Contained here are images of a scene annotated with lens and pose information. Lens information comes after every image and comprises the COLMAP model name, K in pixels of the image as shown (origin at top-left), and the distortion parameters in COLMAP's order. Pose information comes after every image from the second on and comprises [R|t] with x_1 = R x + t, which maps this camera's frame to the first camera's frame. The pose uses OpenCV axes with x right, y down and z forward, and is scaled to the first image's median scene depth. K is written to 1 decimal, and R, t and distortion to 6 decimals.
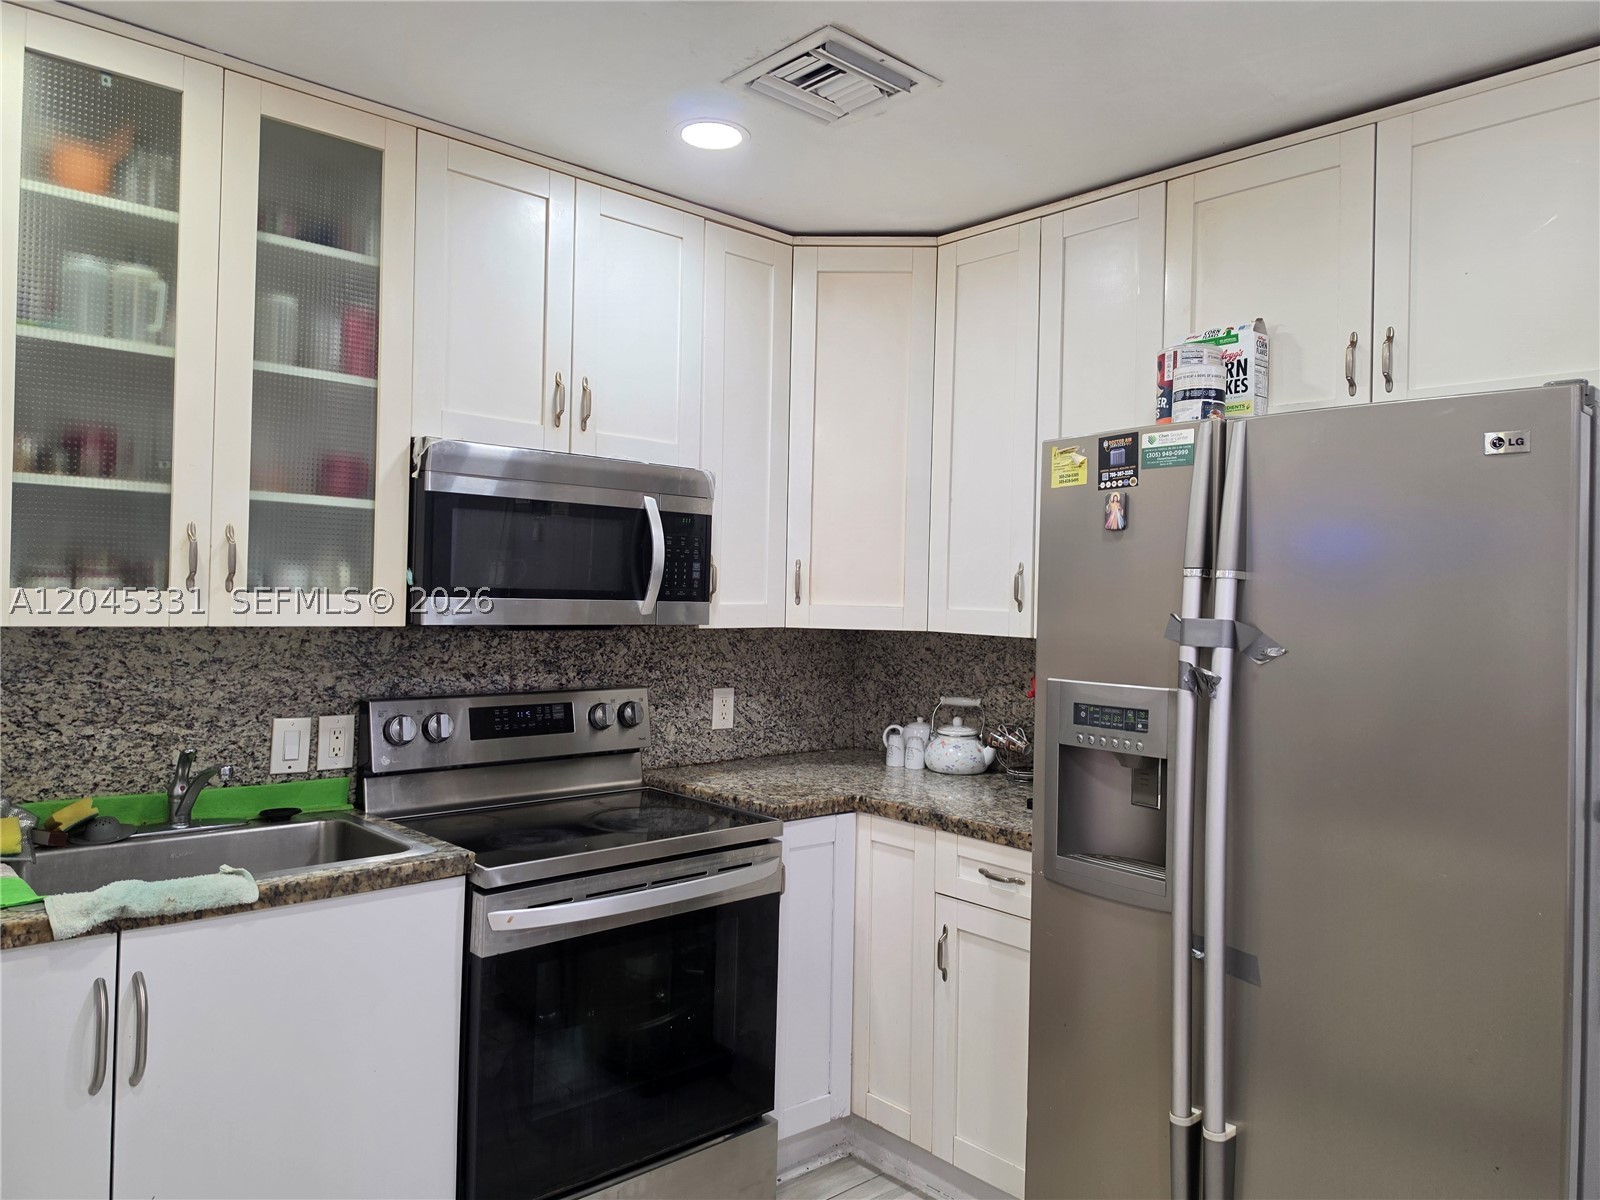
lens RADIAL K [[1106.2, 0, 794.6], [0, 1106.2, 584.4], [0, 0, 1]] dist [0.037971, -0.067057]
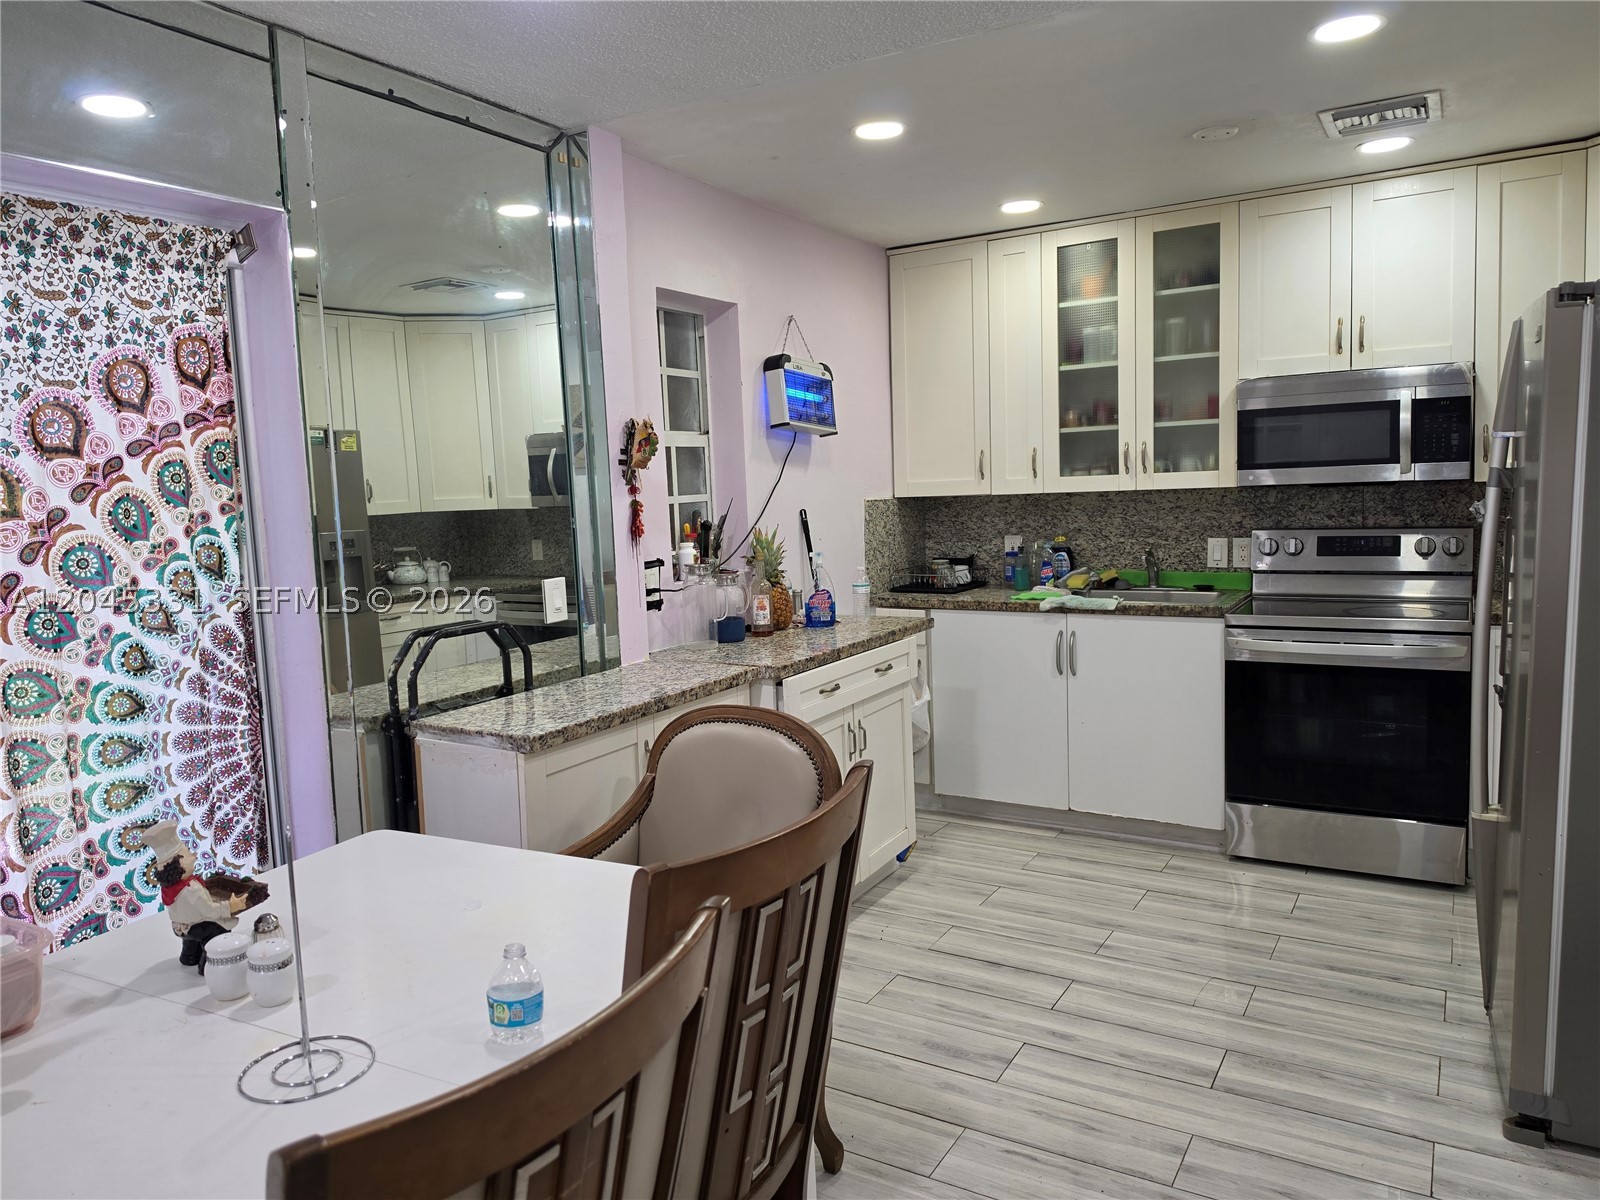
lens RADIAL K [[1106.2, 0, 794.6], [0, 1106.2, 584.4], [0, 0, 1]] dist [0.037971, -0.067057]
pose [[0.274953, 0.056418, -0.959801, 1.200223], [0.058666, 0.995432, 0.075319, 0.017620], [0.959666, -0.077017, 0.270388, -0.189946]]
